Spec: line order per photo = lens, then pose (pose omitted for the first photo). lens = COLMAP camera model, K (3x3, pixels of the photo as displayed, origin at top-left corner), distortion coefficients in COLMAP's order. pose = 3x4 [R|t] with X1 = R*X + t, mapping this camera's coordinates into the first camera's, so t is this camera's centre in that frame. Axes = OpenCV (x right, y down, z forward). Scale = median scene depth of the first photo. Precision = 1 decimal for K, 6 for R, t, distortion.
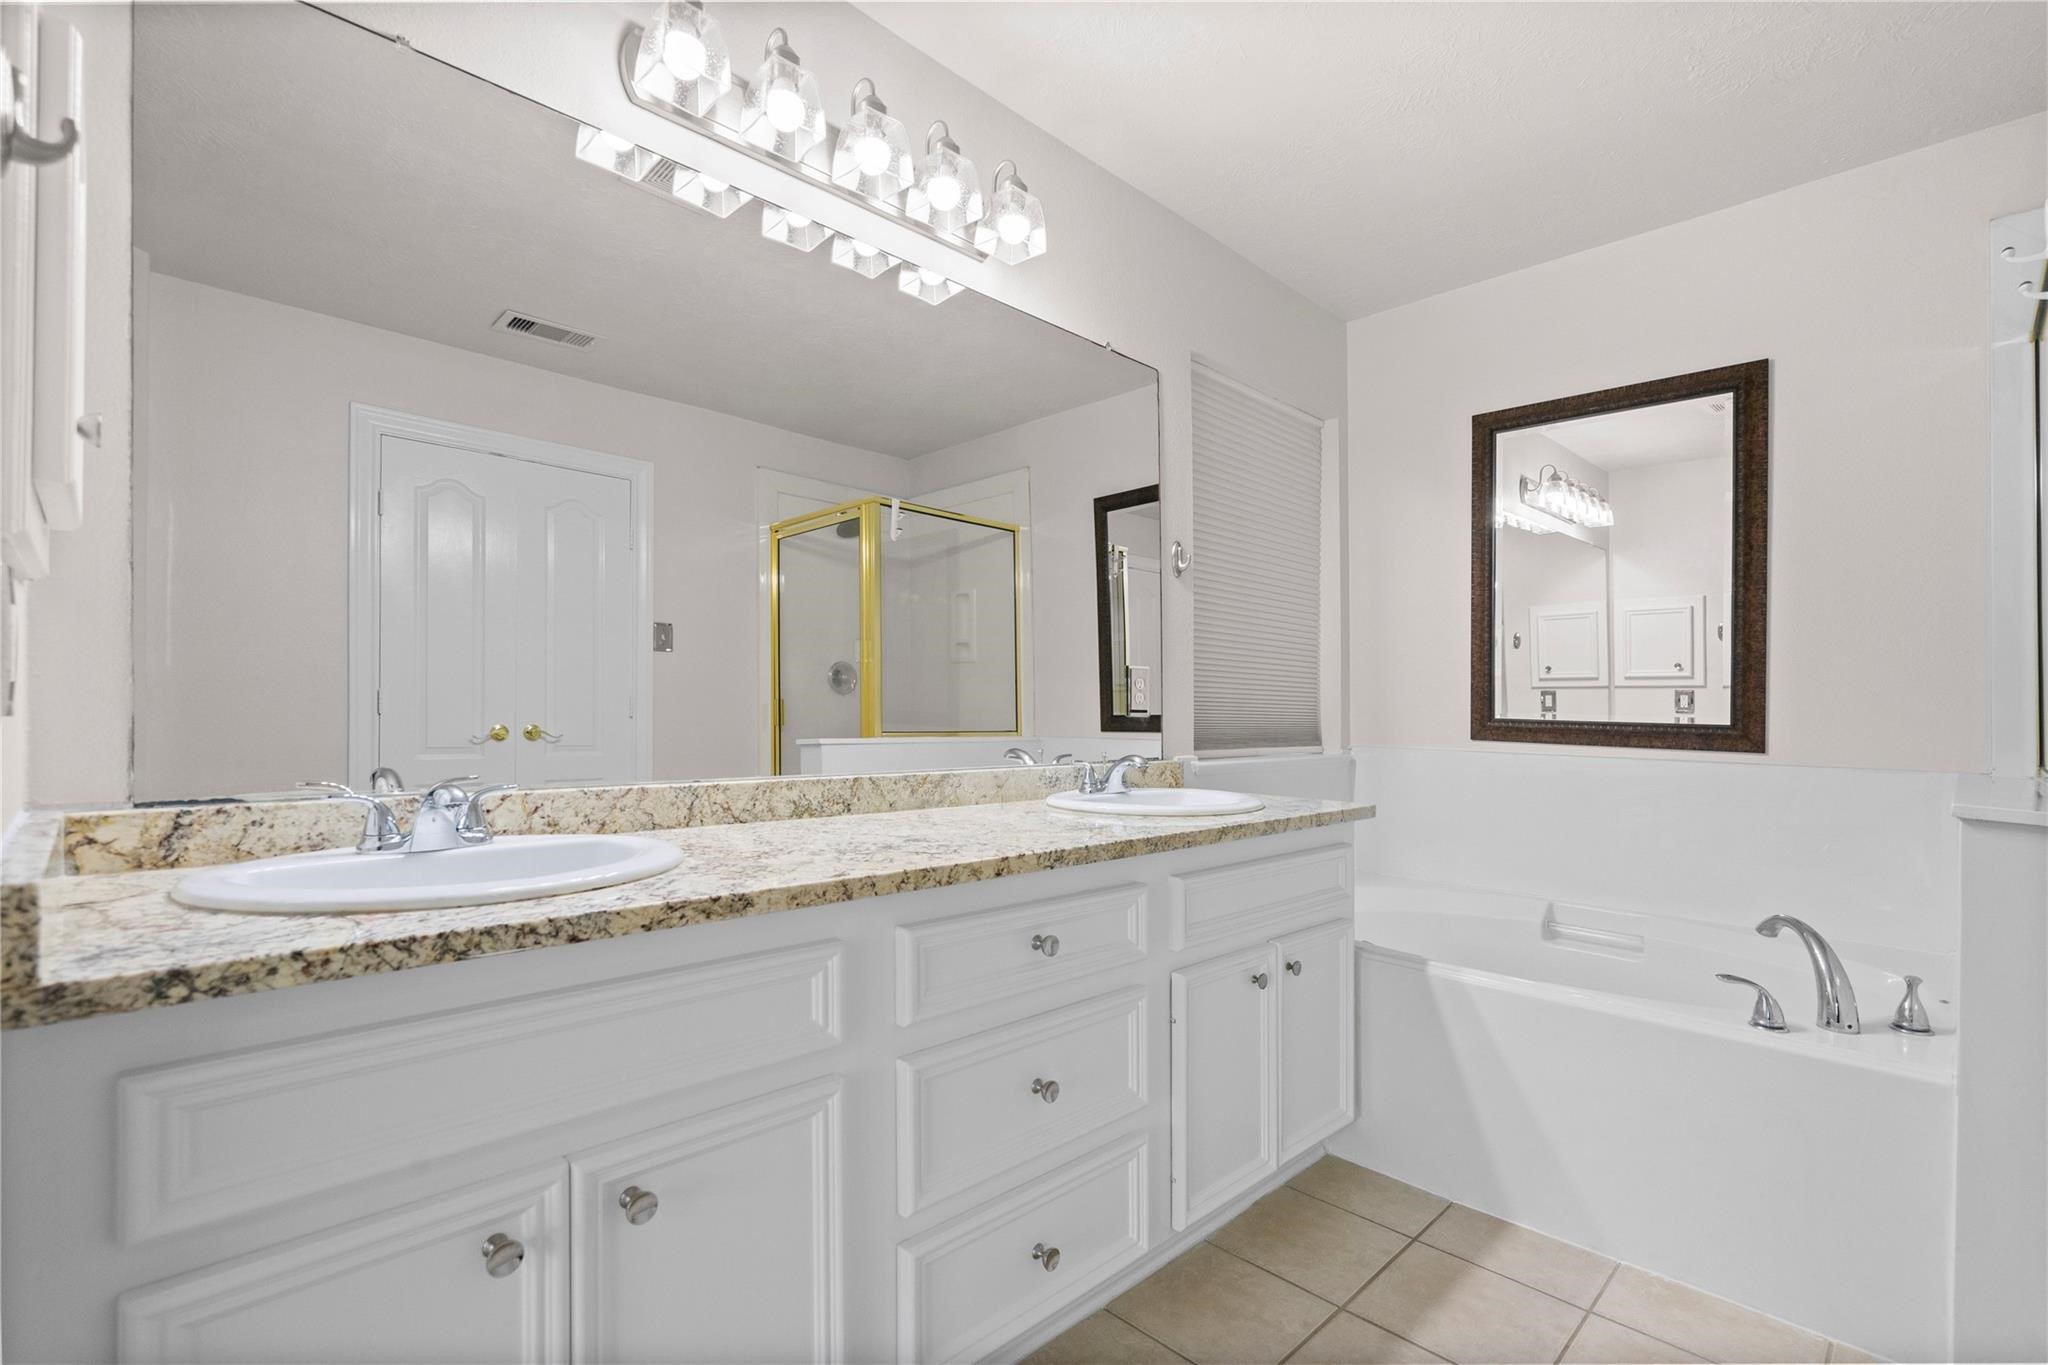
lens RADIAL K [[926.8, 0, 1010.9], [0, 926.8, 693.5], [0, 0, 1]] dist [-0.006915, 0.003188]
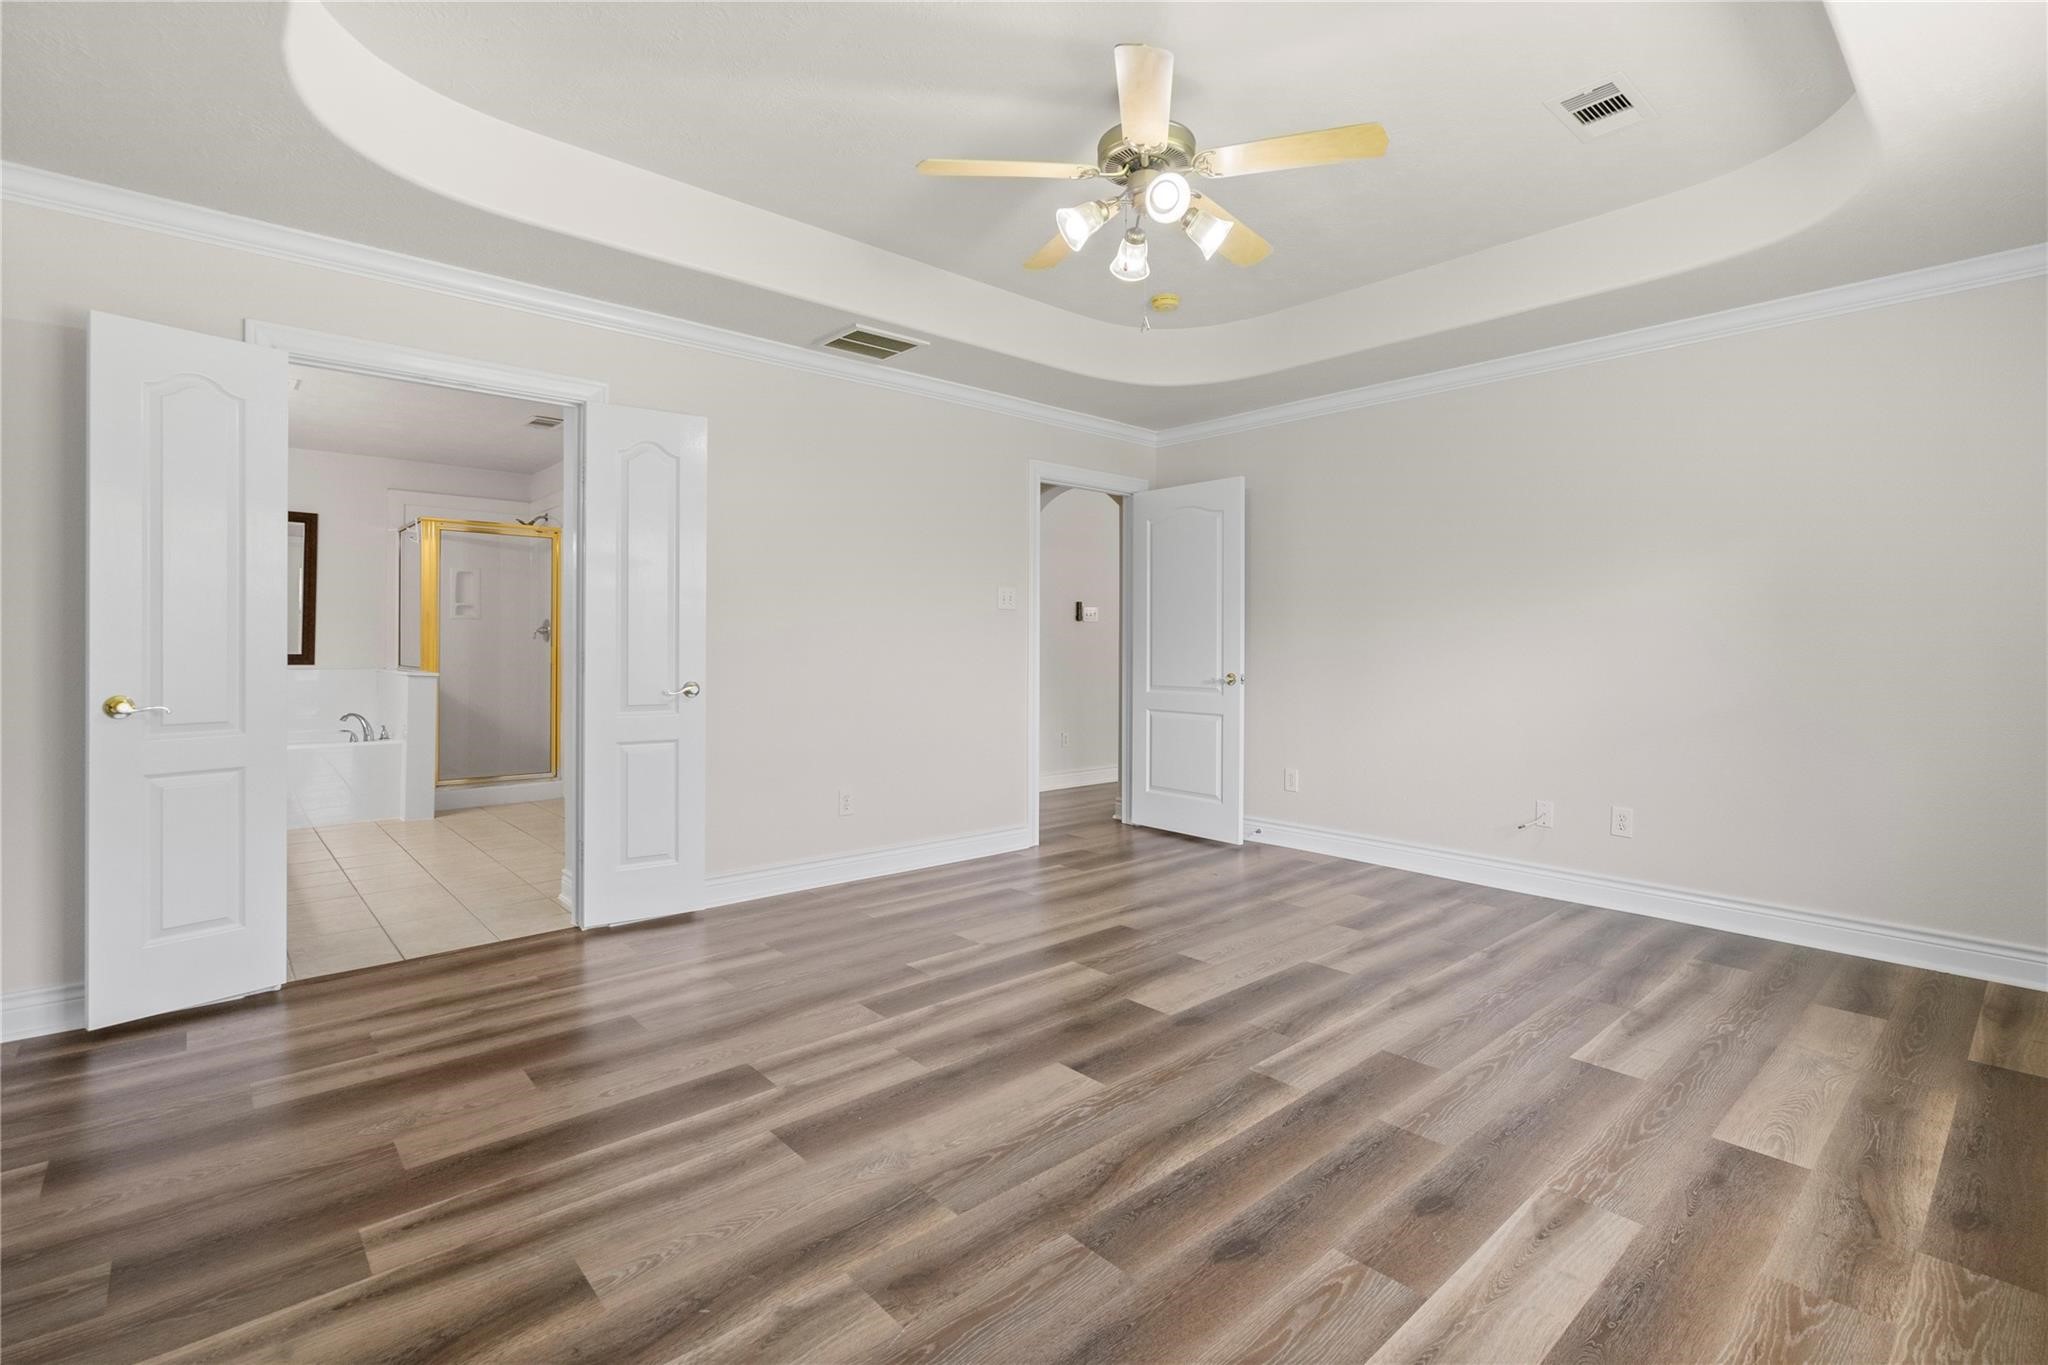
lens RADIAL K [[926.8, 0, 1016.5], [0, 926.8, 654.1], [0, 0, 1]] dist [-0.006915, 0.003188]
pose [[0.044323, -0.020407, 0.998809, -2.247175], [-0.020681, 0.999558, 0.021340, -0.080922], [-0.998803, -0.021602, 0.043881, -1.442283]]
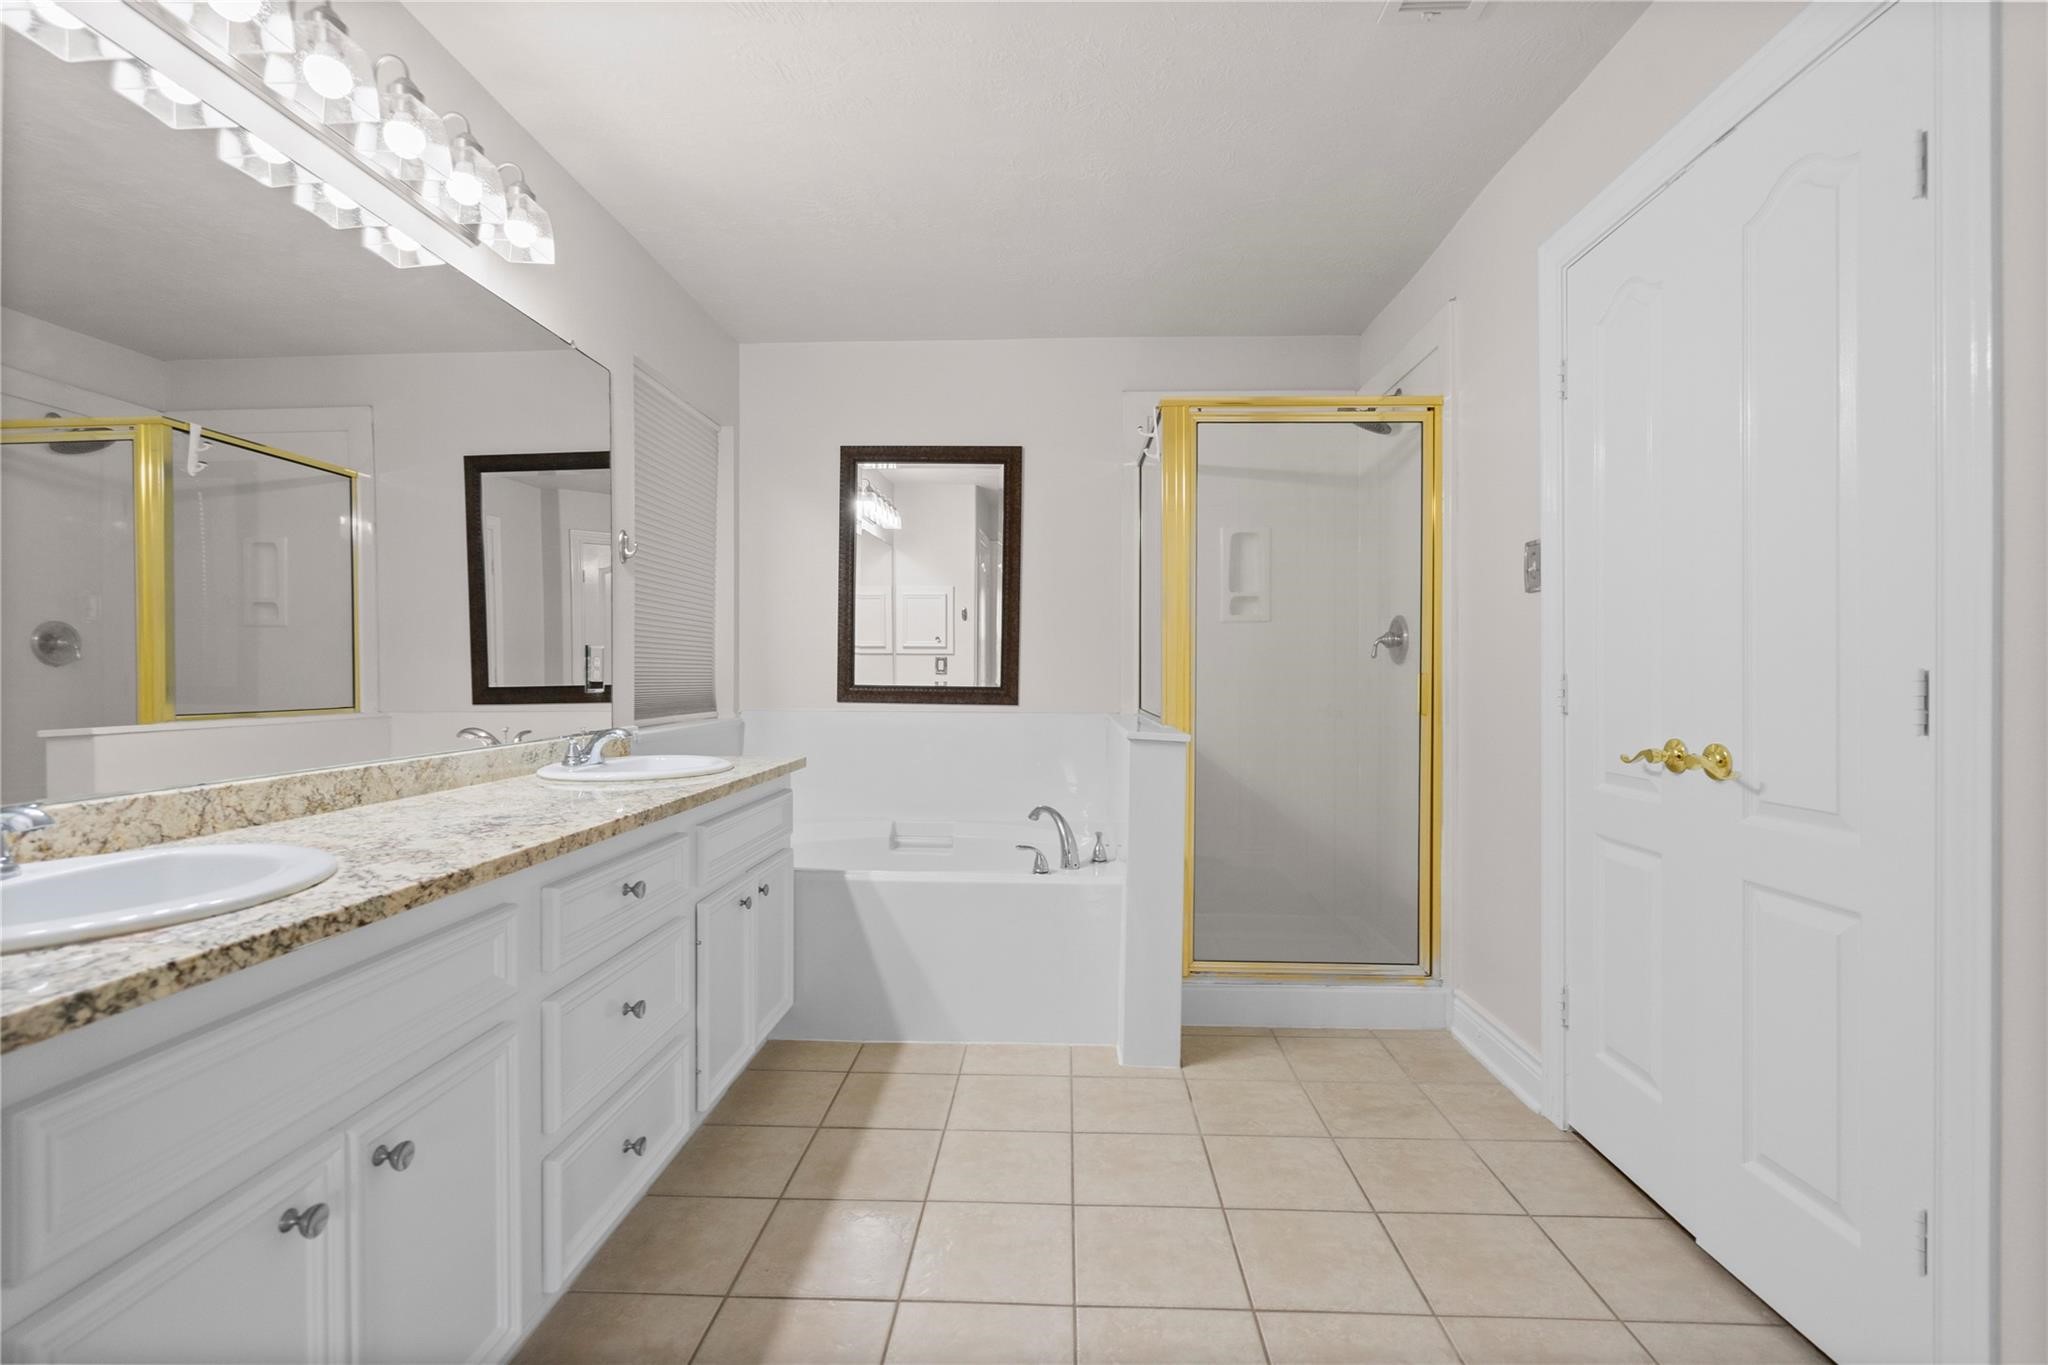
lens RADIAL K [[926.8, 0, 1038.9], [0, 926.8, 673.9], [0, 0, 1]] dist [-0.006915, 0.003188]
pose [[0.717753, -0.012110, 0.696192, -0.297153], [-0.004549, 0.999746, 0.022080, -0.027771], [-0.696283, -0.019015, 0.717516, -0.160115]]
